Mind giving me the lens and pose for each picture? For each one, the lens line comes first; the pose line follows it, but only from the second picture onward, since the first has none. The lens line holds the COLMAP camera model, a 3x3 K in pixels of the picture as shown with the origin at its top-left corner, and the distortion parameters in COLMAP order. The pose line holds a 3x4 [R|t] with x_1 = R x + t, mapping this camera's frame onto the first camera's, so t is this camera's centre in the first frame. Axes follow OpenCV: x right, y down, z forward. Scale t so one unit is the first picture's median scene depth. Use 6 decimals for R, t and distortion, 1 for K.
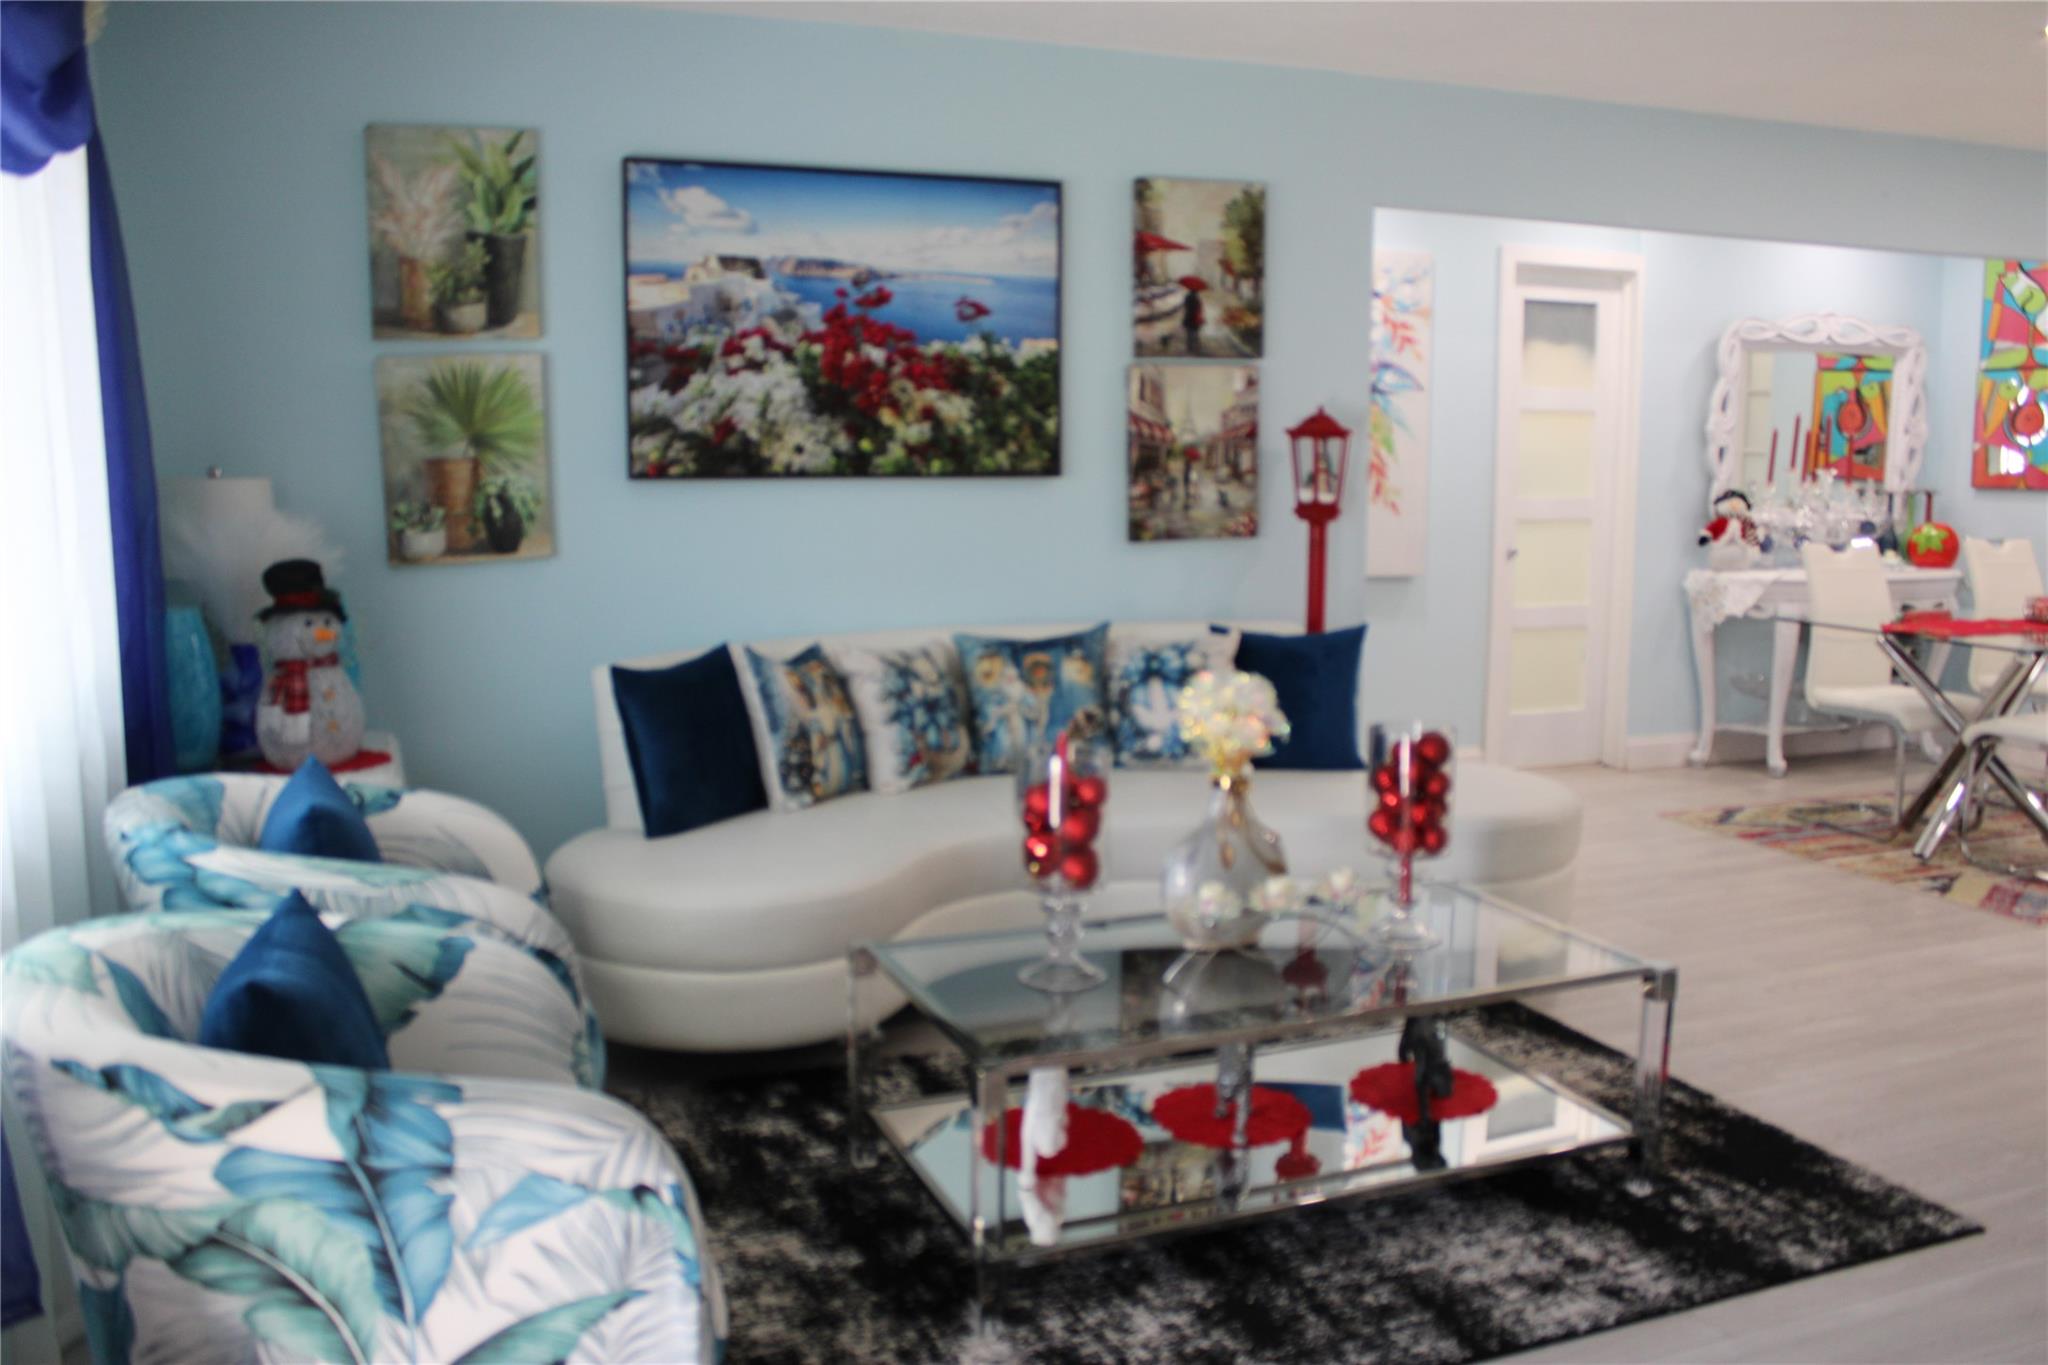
lens RADIAL K [[1711.6, 0, 1019.5], [0, 1711.6, 693.1], [0, 0, 1]] dist [-0.165637, 0.149107]
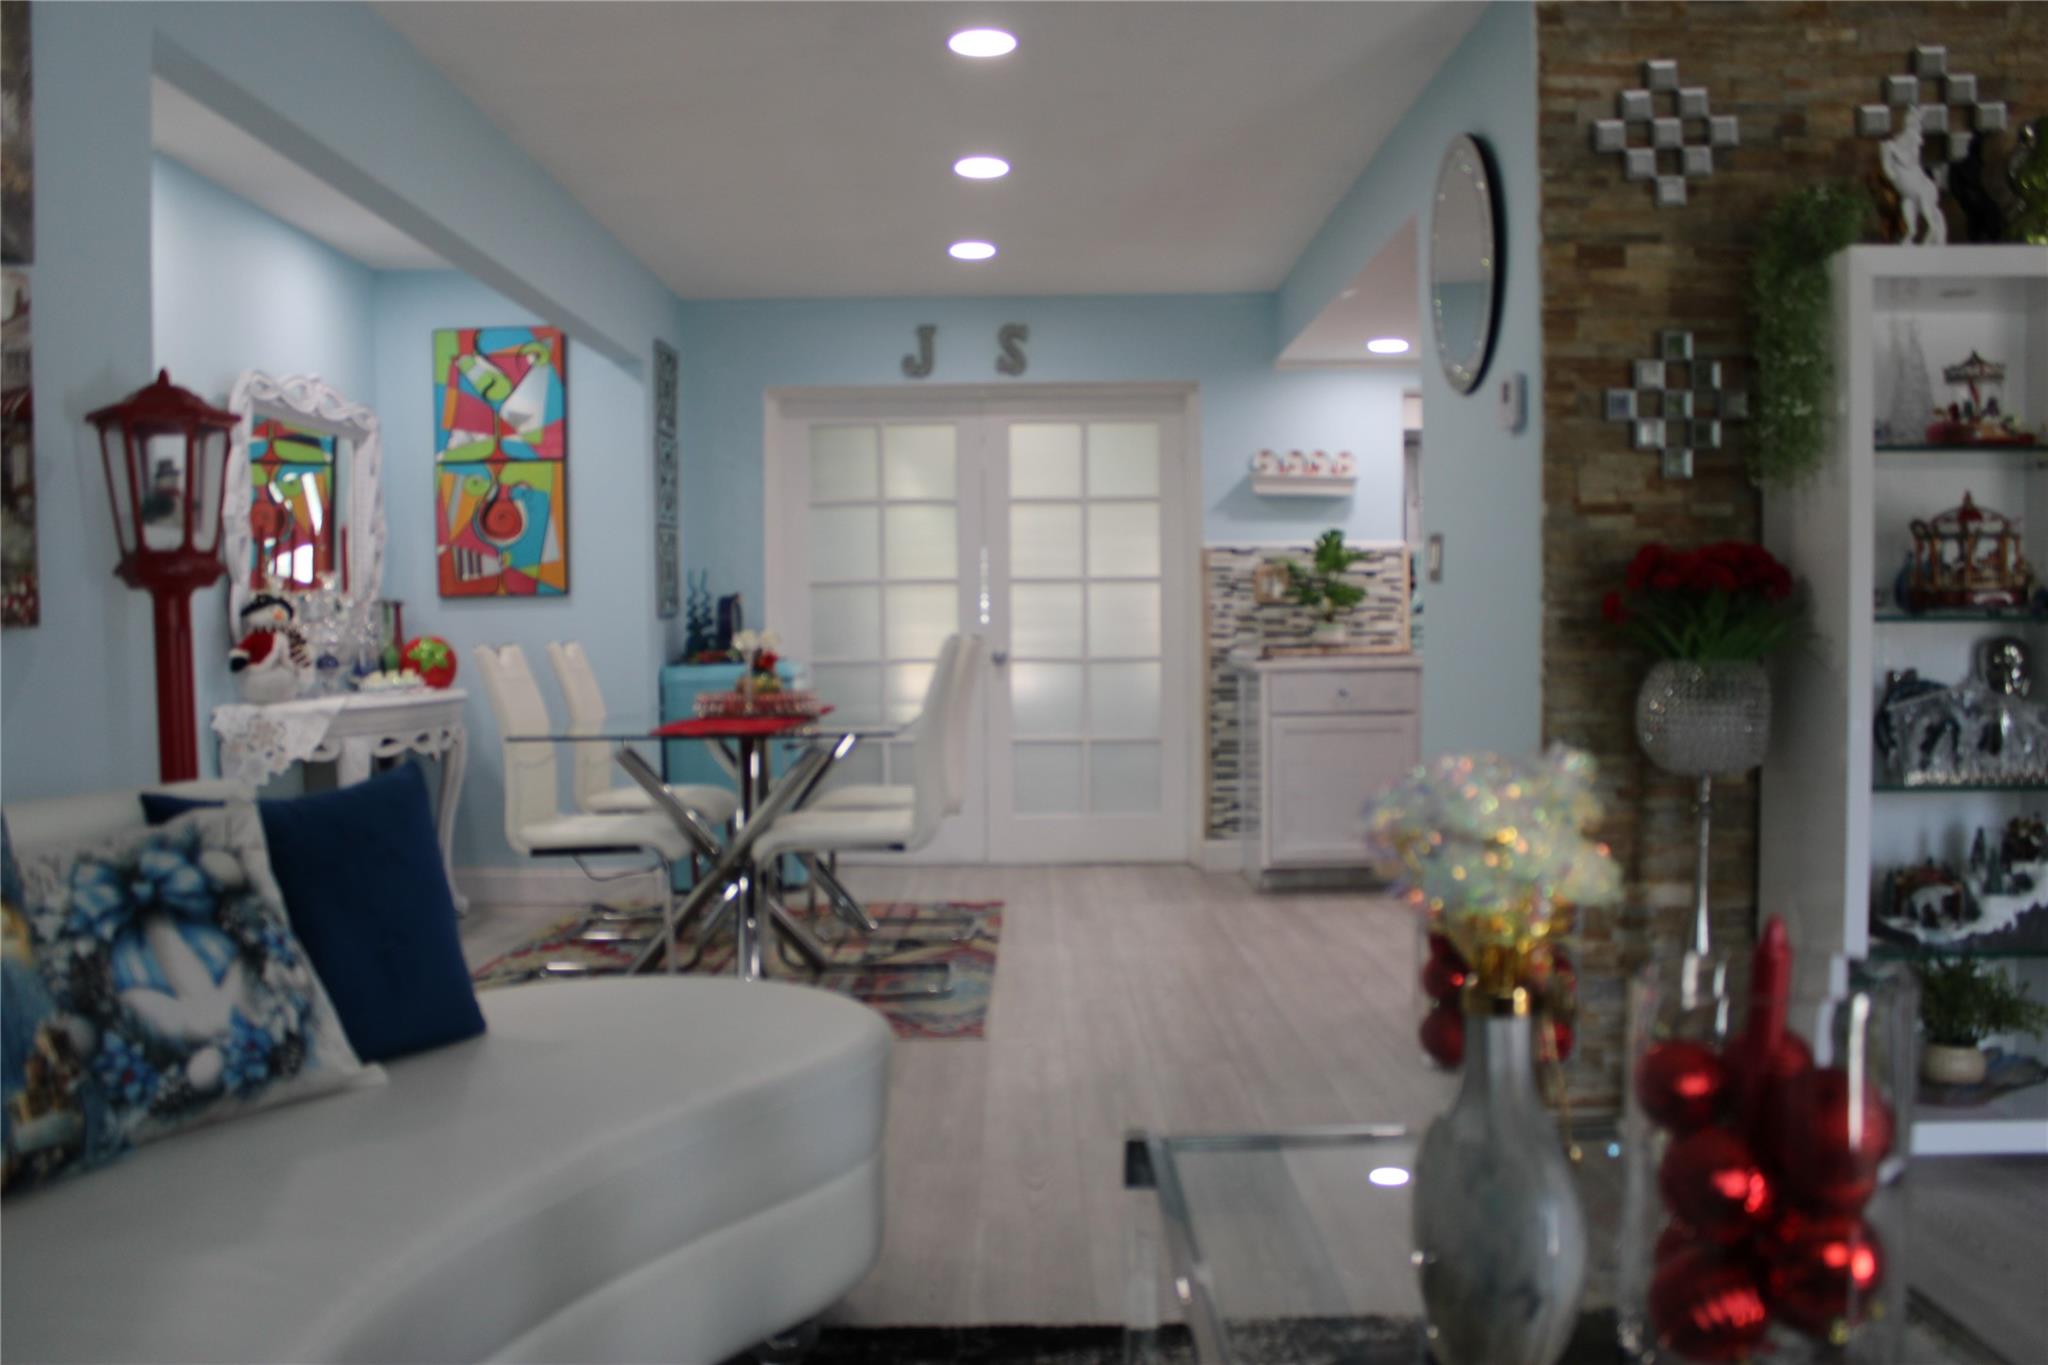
lens RADIAL K [[1711.6, 0, 1019.5], [0, 1711.6, 693.1], [0, 0, 1]] dist [-0.165637, 0.149107]
pose [[0.370173, -0.044655, 0.927889, -0.153806], [0.151467, 0.988379, -0.012861, -0.018721], [-0.916531, 0.145306, 0.372635, 0.447973]]
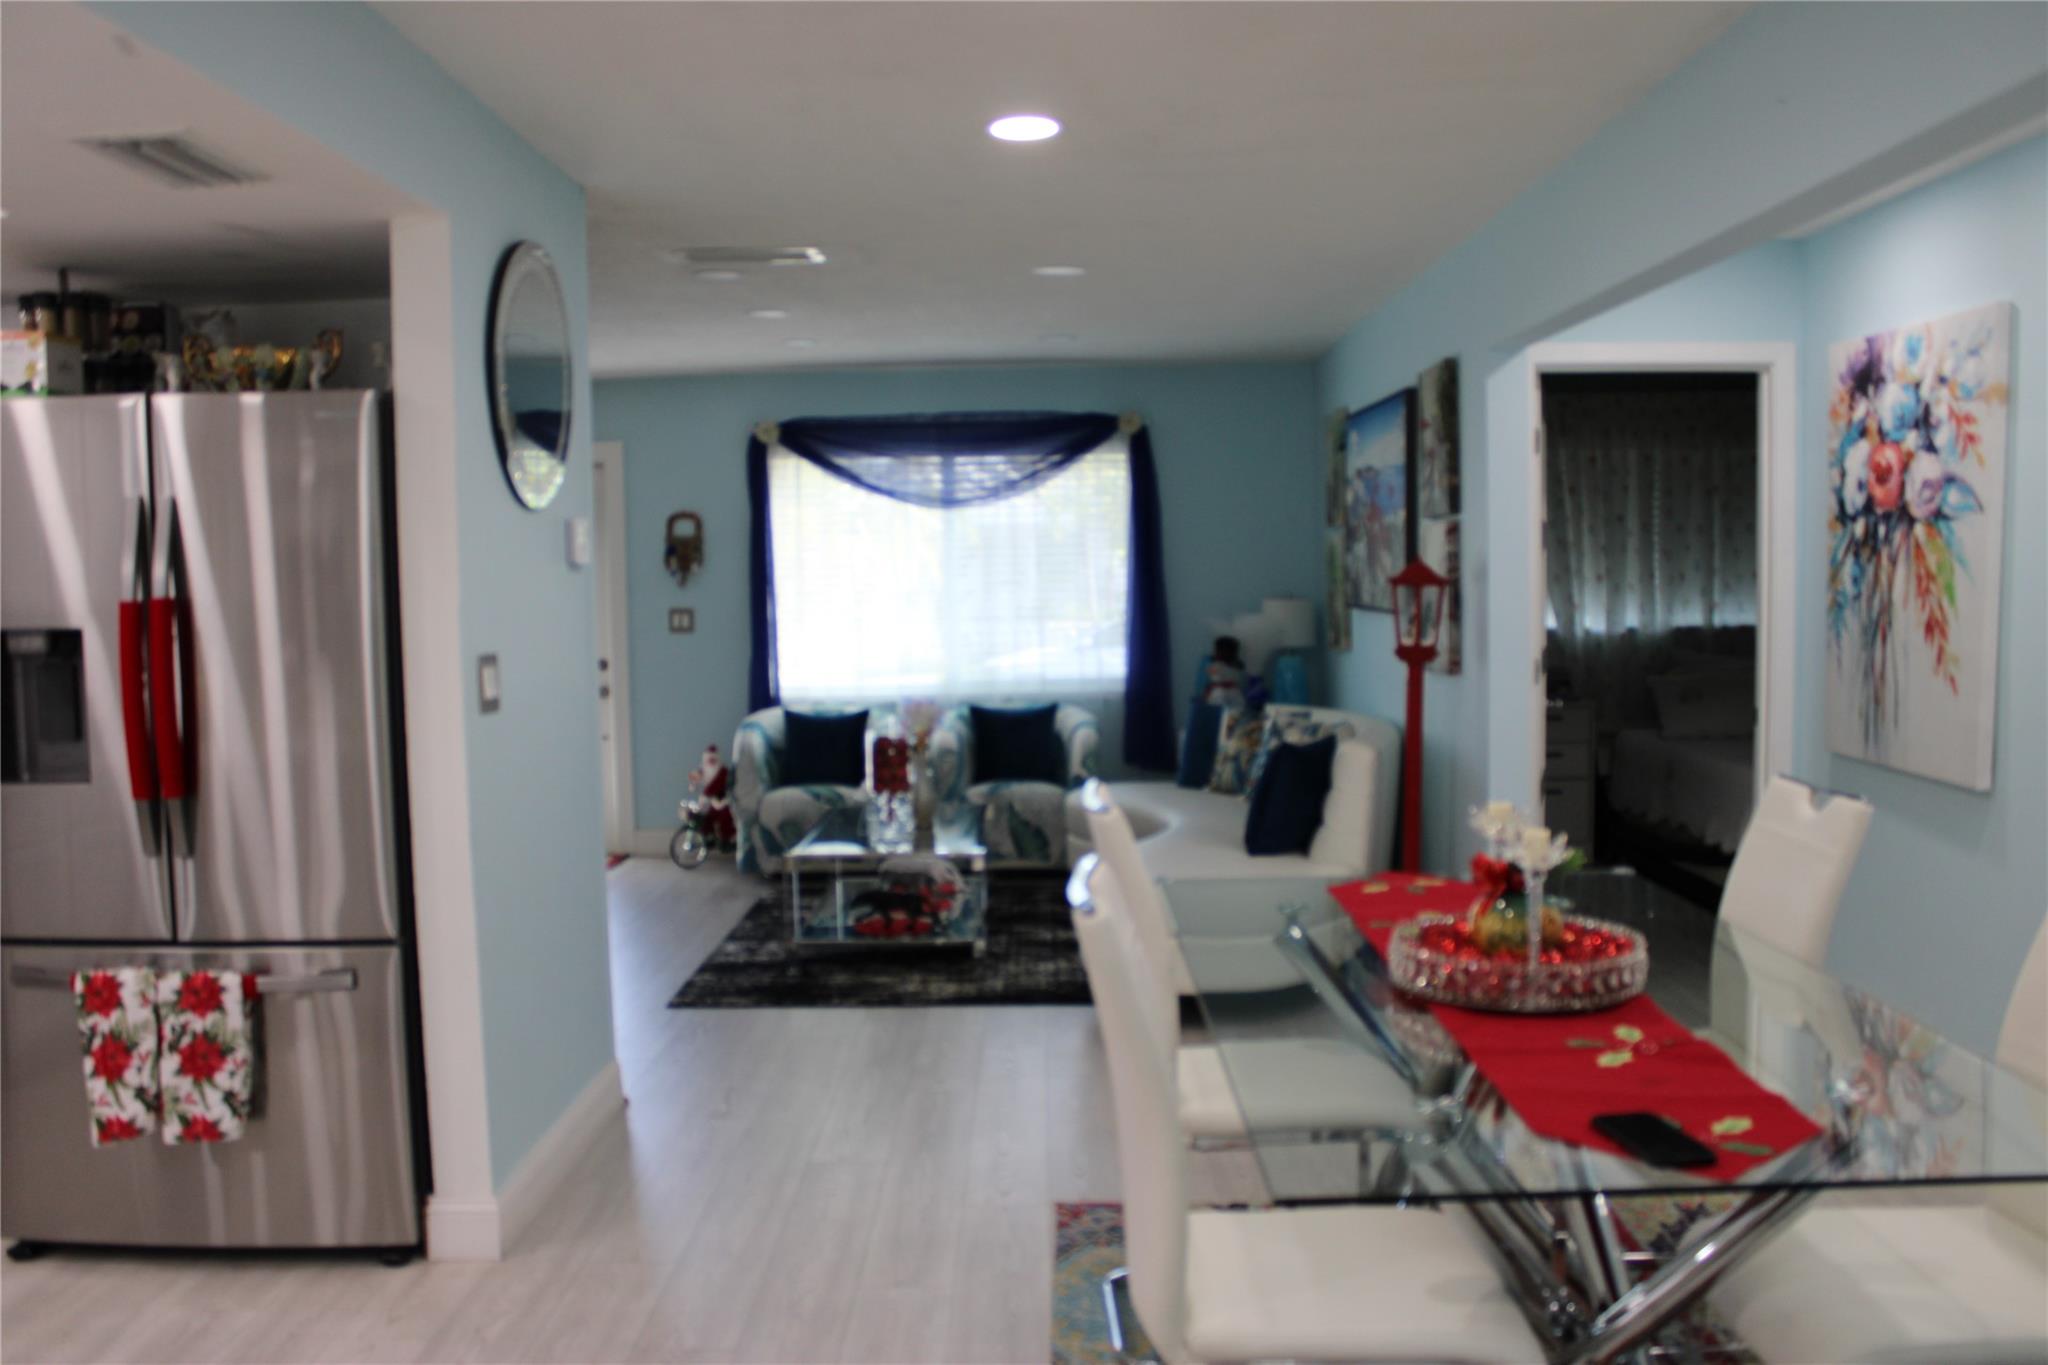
lens RADIAL K [[1711.6, 0, 1019.5], [0, 1711.6, 693.1], [0, 0, 1]] dist [-0.165637, 0.149107]
pose [[-0.377316, 0.068852, -0.923522, 0.992901], [-0.122294, 0.984795, 0.123385, -0.143346], [0.917975, 0.159496, -0.363158, 0.905269]]
